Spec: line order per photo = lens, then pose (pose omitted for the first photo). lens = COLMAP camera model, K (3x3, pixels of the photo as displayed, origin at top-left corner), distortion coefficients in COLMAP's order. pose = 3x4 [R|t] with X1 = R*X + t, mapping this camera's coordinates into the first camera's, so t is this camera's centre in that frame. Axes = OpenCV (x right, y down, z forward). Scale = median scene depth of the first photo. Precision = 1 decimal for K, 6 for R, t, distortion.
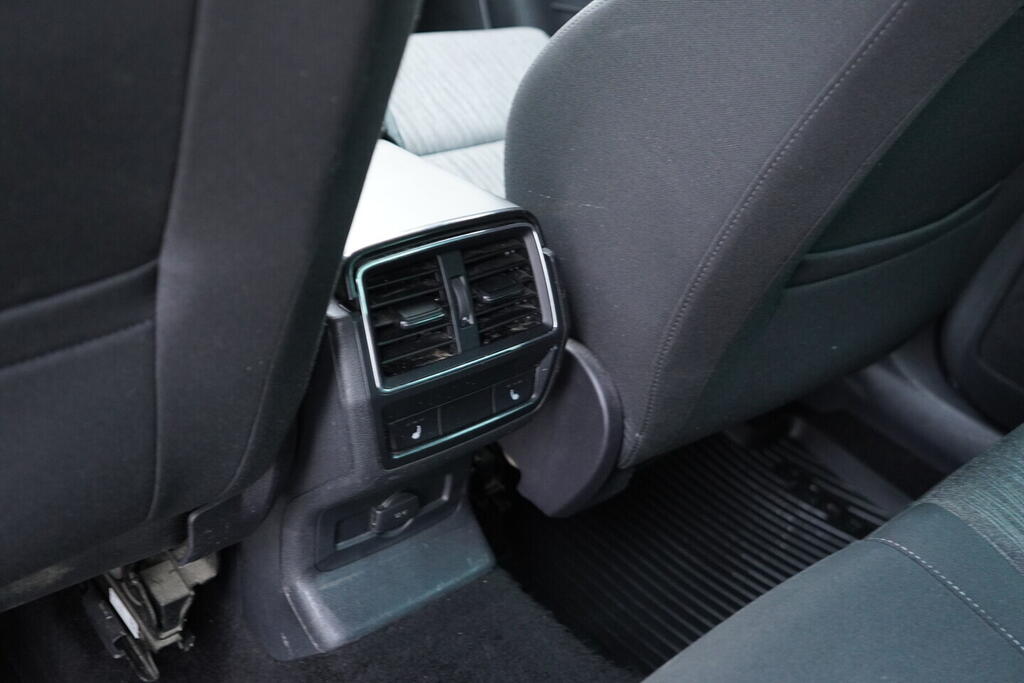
lens RADIAL K [[1048.5, 0, 512.1], [0, 1048.5, 342.8], [0, 0, 1]] dist [-0.009022, 0.000000]
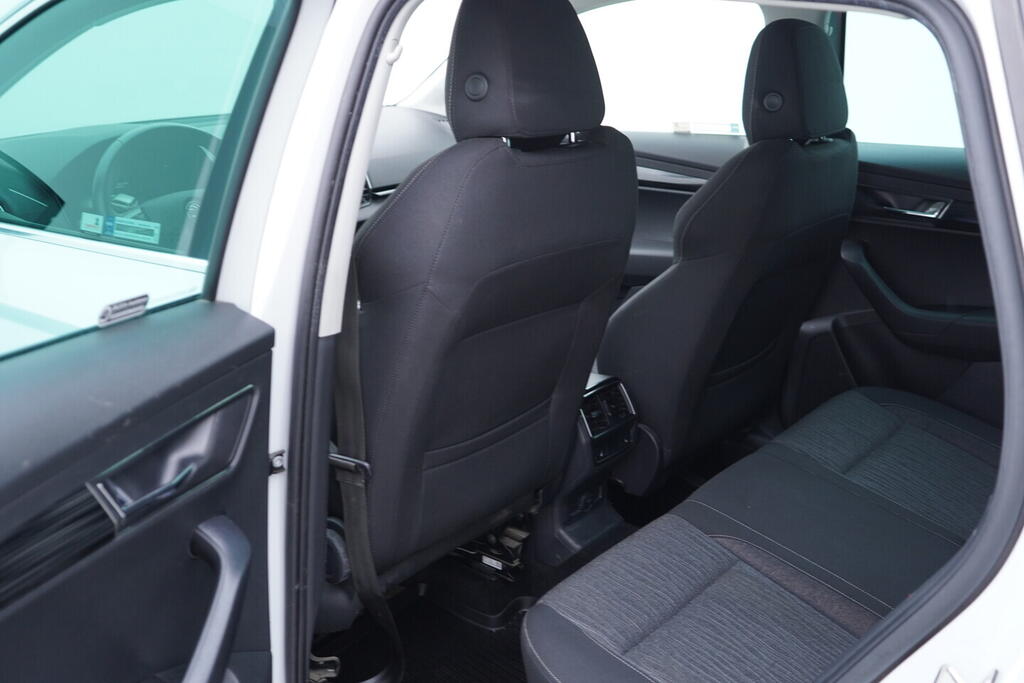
lens RADIAL K [[1048.5, 0, 511.5], [0, 1048.5, 341.2], [0, 0, 1]] dist [-0.009022, 0.000000]
pose [[0.977179, -0.188817, 0.097308, -0.492086], [0.206073, 0.953792, -0.218667, 0.327333], [-0.051523, 0.233729, 0.970936, -1.686731]]
